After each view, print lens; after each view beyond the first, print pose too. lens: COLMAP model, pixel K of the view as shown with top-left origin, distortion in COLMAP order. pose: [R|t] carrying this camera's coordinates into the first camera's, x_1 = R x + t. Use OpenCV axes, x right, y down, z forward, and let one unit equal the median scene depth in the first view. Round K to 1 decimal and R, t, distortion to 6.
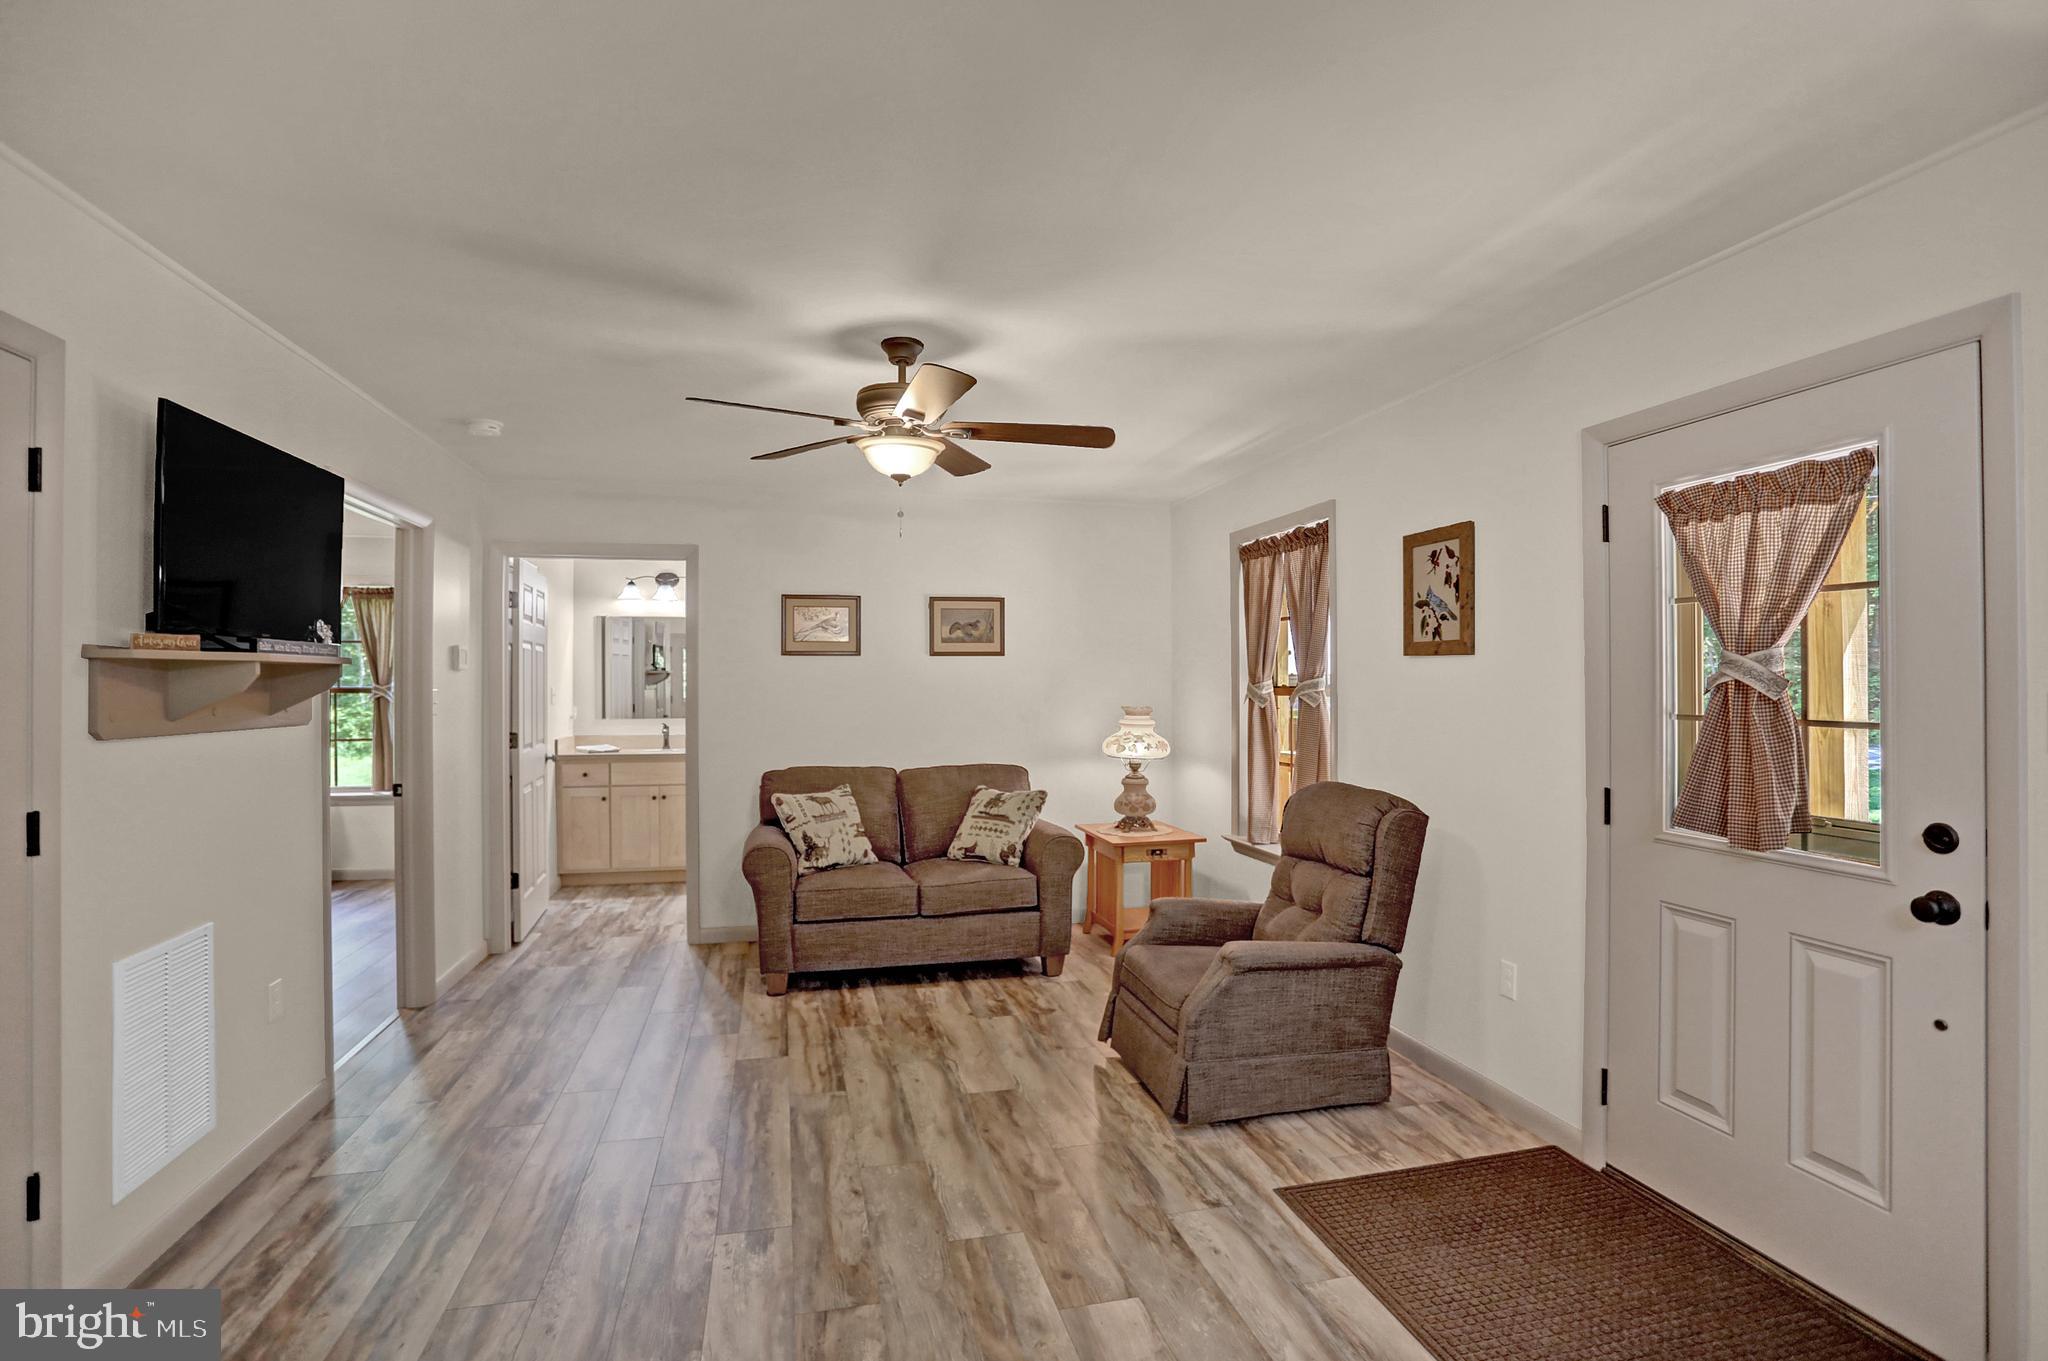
lens RADIAL K [[999.5, 0, 1024.0], [0, 999.5, 680.5], [0, 0, 1]] dist [-0.084989, 0.040716]
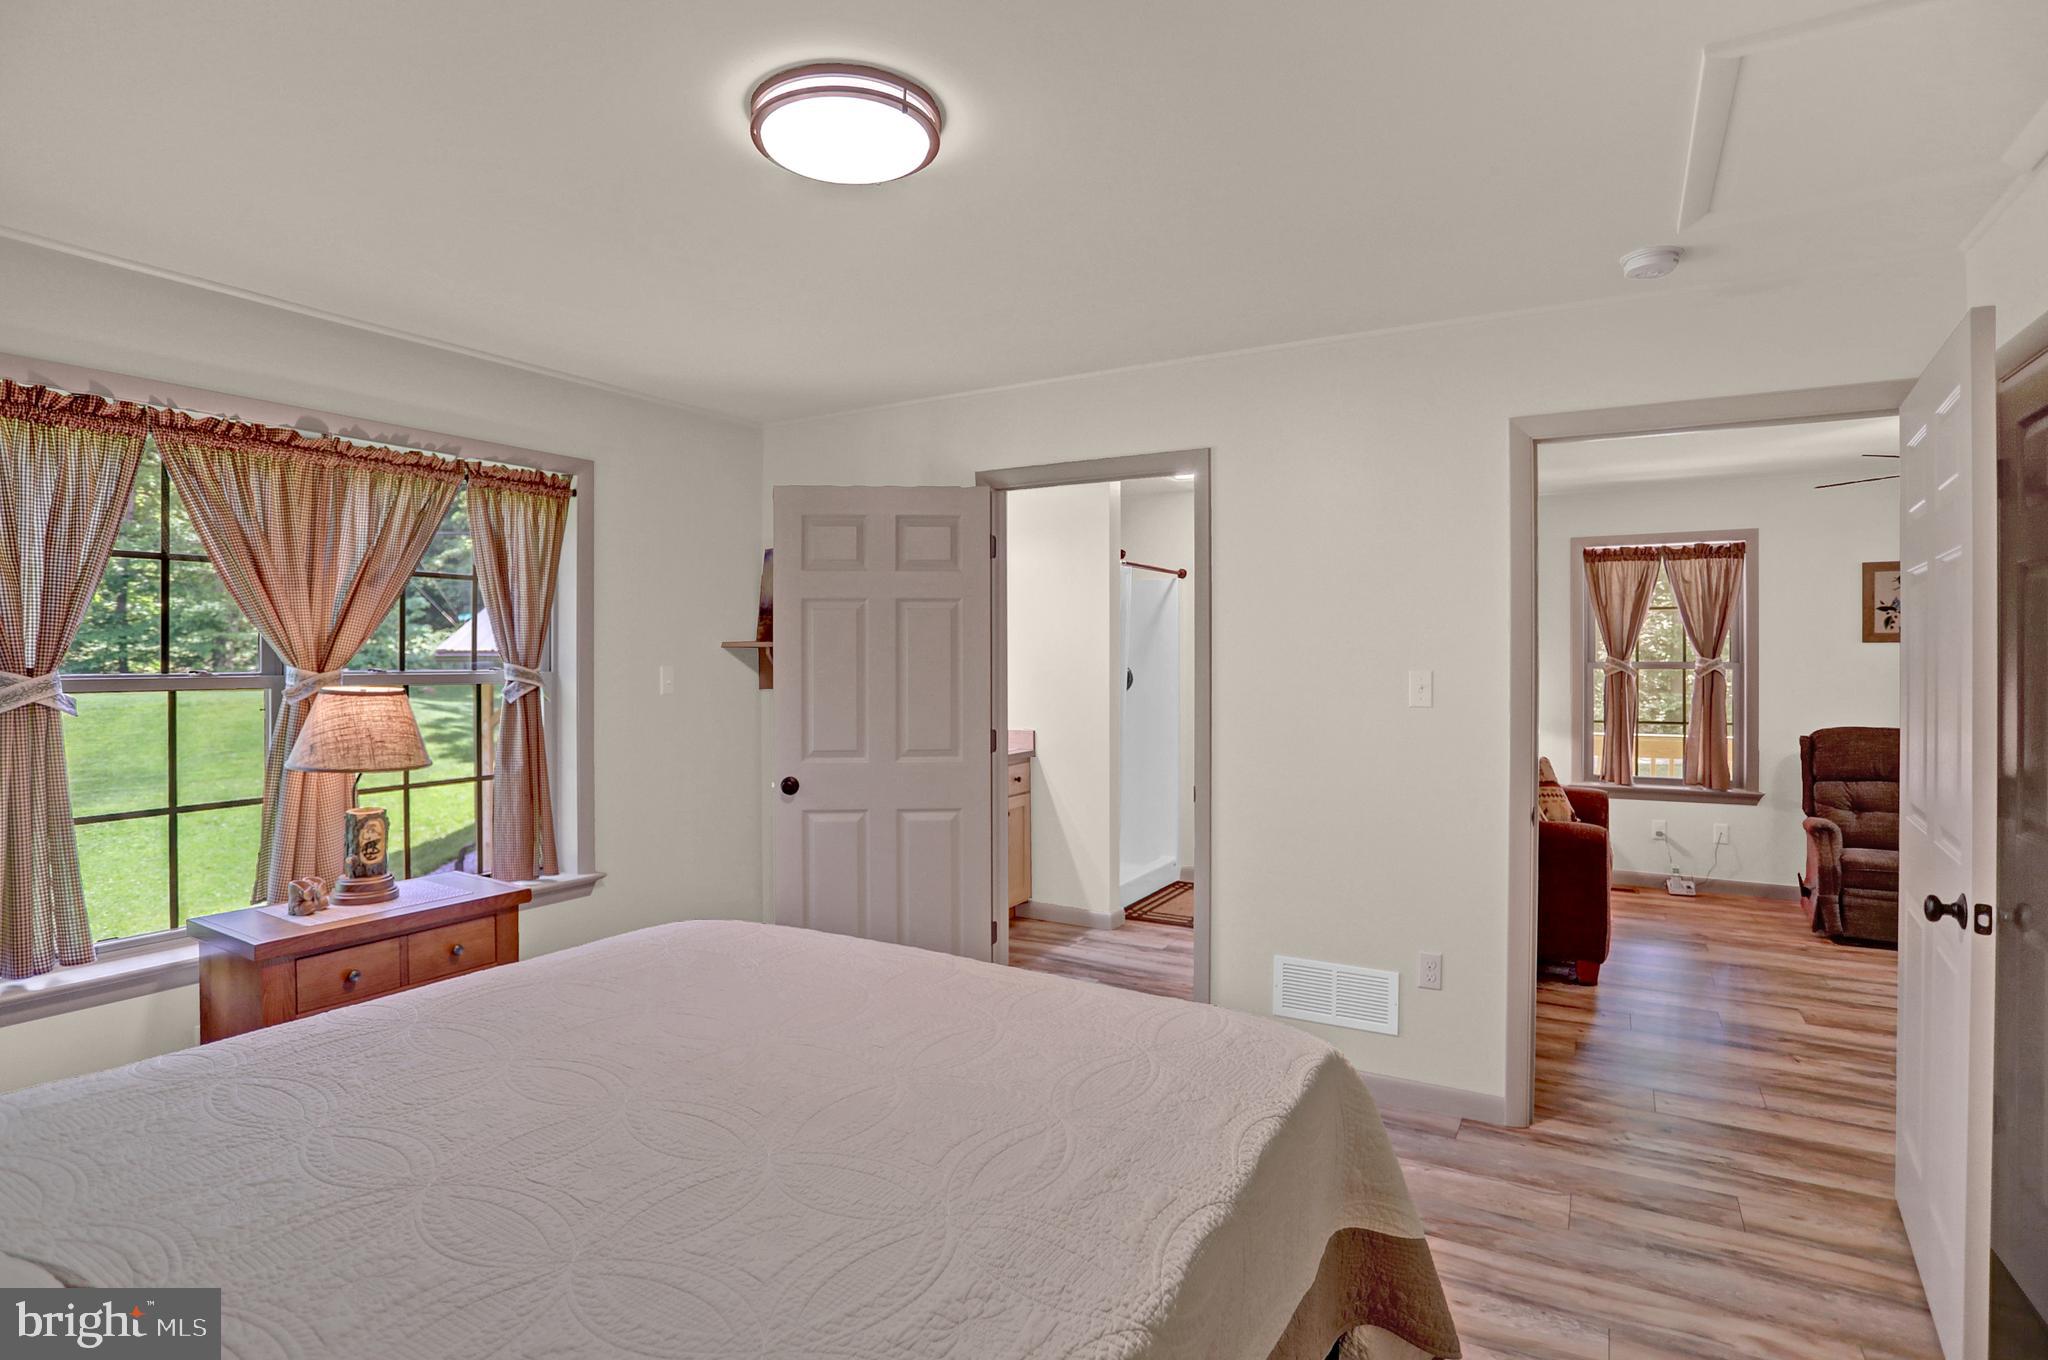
lens RADIAL K [[990.7, 0, 1024.1], [0, 990.7, 662.3], [0, 0, 1]] dist [-0.062177, 0.020095]
pose [[0.706629, -0.004851, 0.707567, -1.658072], [-0.001489, 0.999964, 0.008343, -0.003316], [-0.707582, -0.006949, 0.706597, 0.921887]]
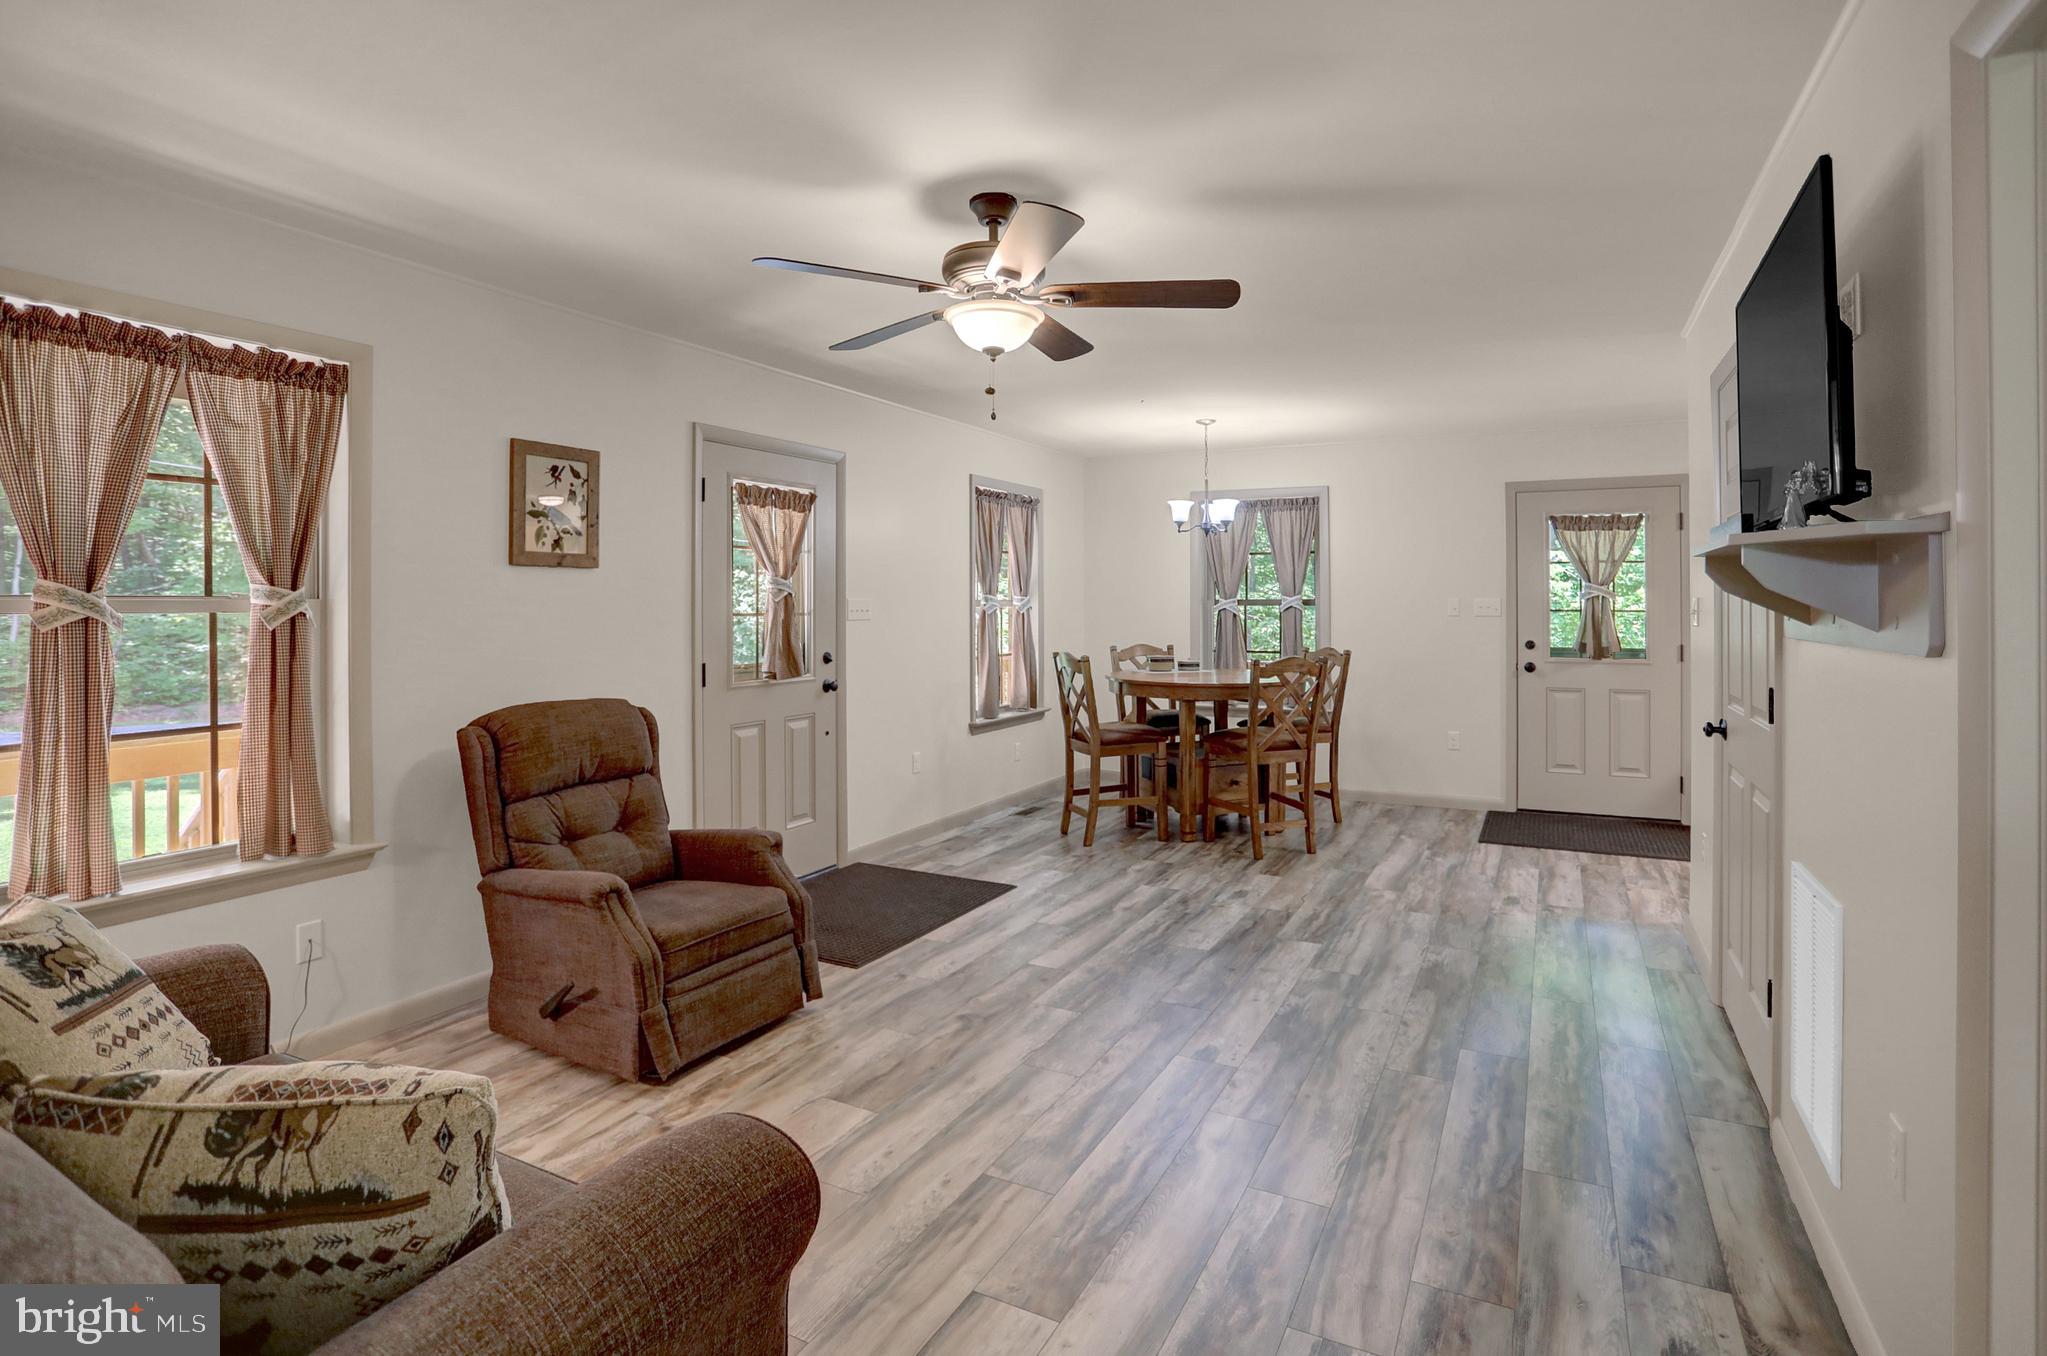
lens RADIAL K [[1003.3, 0, 1007.3], [0, 1003.3, 613.3], [0, 0, 1]] dist [-0.081712, 0.030350]
pose [[-0.739197, -0.006211, 0.673460, -0.638181], [-0.002489, 0.999976, 0.006490, 0.015995], [-0.673484, 0.003121, -0.739195, 1.454567]]
